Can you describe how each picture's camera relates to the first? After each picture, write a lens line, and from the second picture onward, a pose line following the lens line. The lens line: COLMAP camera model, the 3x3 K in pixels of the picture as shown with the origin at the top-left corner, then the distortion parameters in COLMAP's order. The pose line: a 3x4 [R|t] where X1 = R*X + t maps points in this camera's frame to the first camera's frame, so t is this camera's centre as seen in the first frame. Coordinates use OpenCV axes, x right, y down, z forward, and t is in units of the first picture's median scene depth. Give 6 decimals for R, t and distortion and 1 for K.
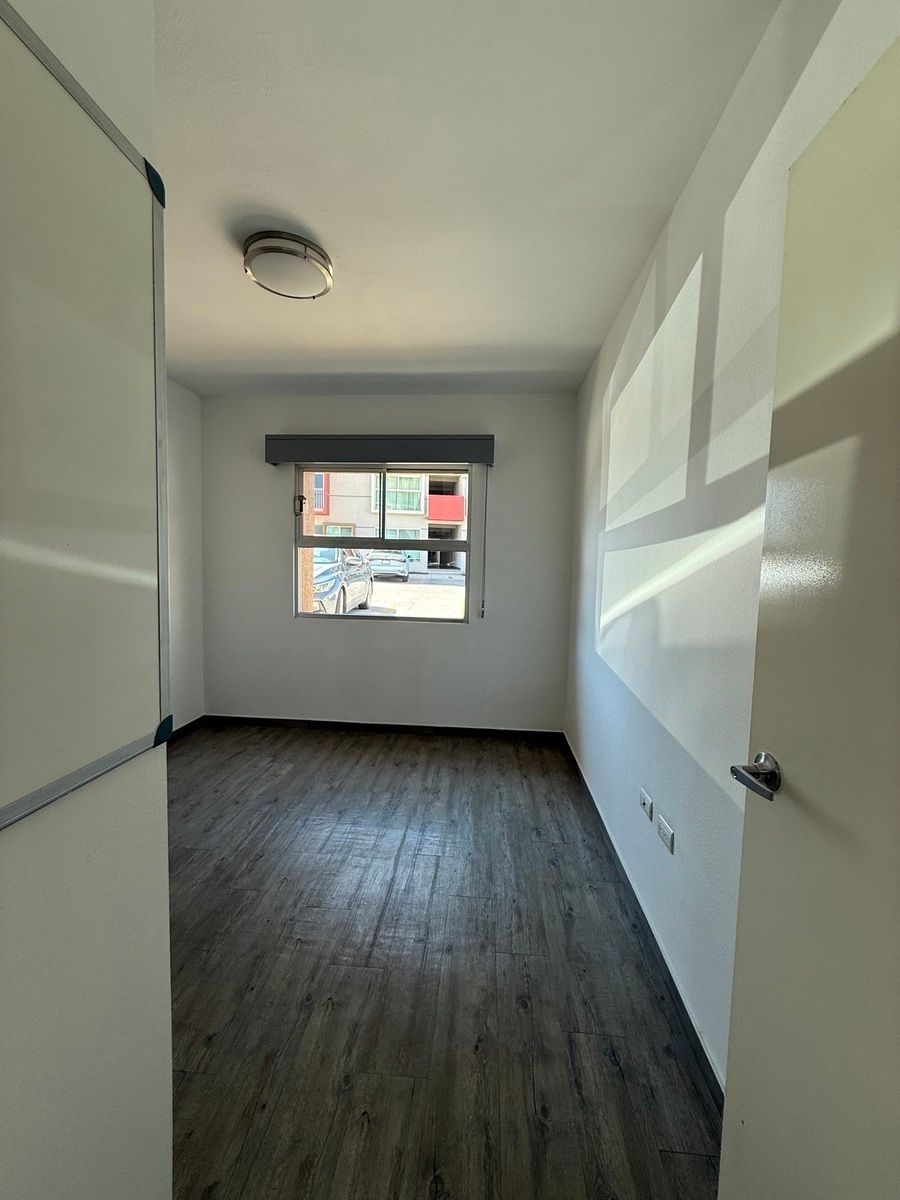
lens RADIAL K [[512.6, 0, 450.0], [0, 512.6, 600.0], [0, 0, 1]] dist [0.000578, 0.000119]
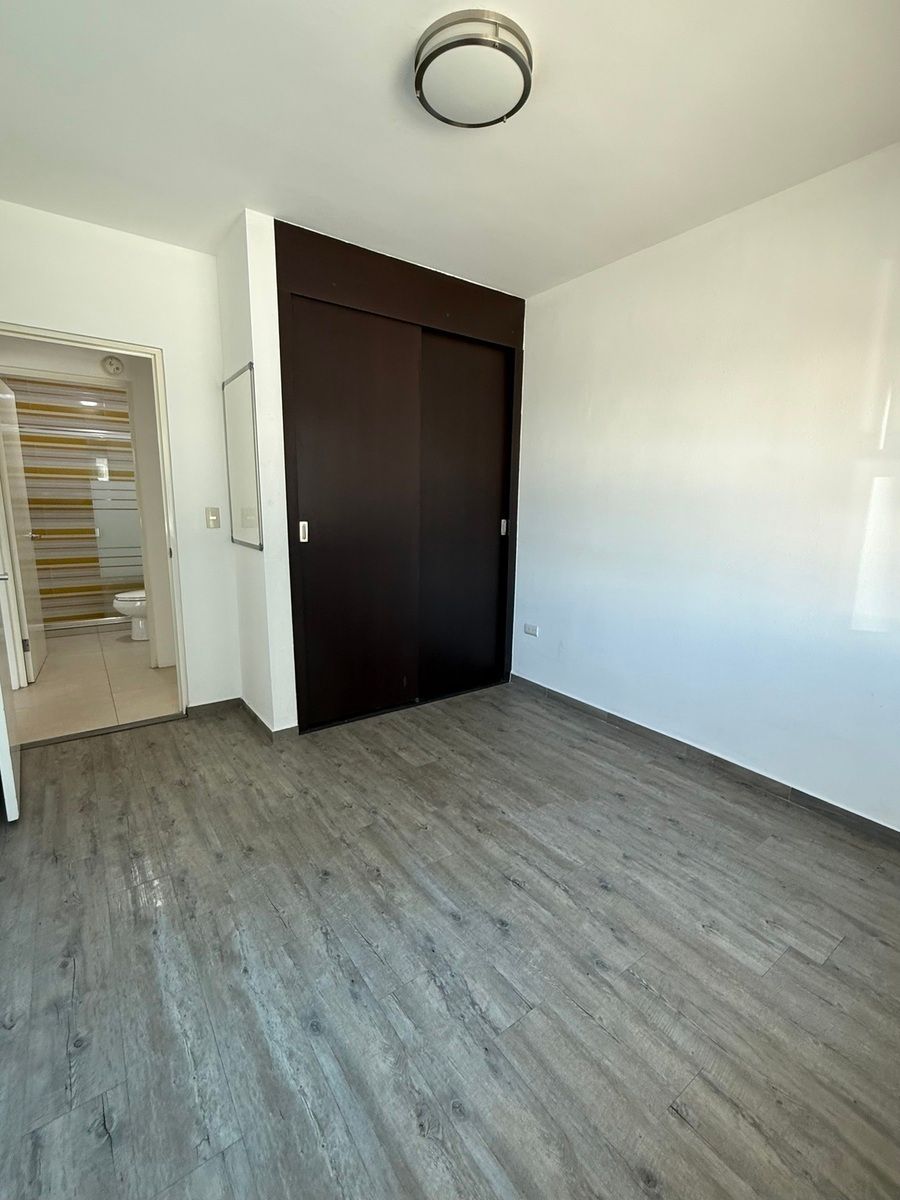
lens RADIAL K [[512.6, 0, 450.0], [0, 512.6, 600.0], [0, 0, 1]] dist [0.000578, 0.000119]
pose [[-0.762799, 0.085379, -0.640975, 0.178457], [-0.084445, 0.969604, 0.229648, -0.076487], [0.641099, 0.229302, -0.732402, 1.304499]]
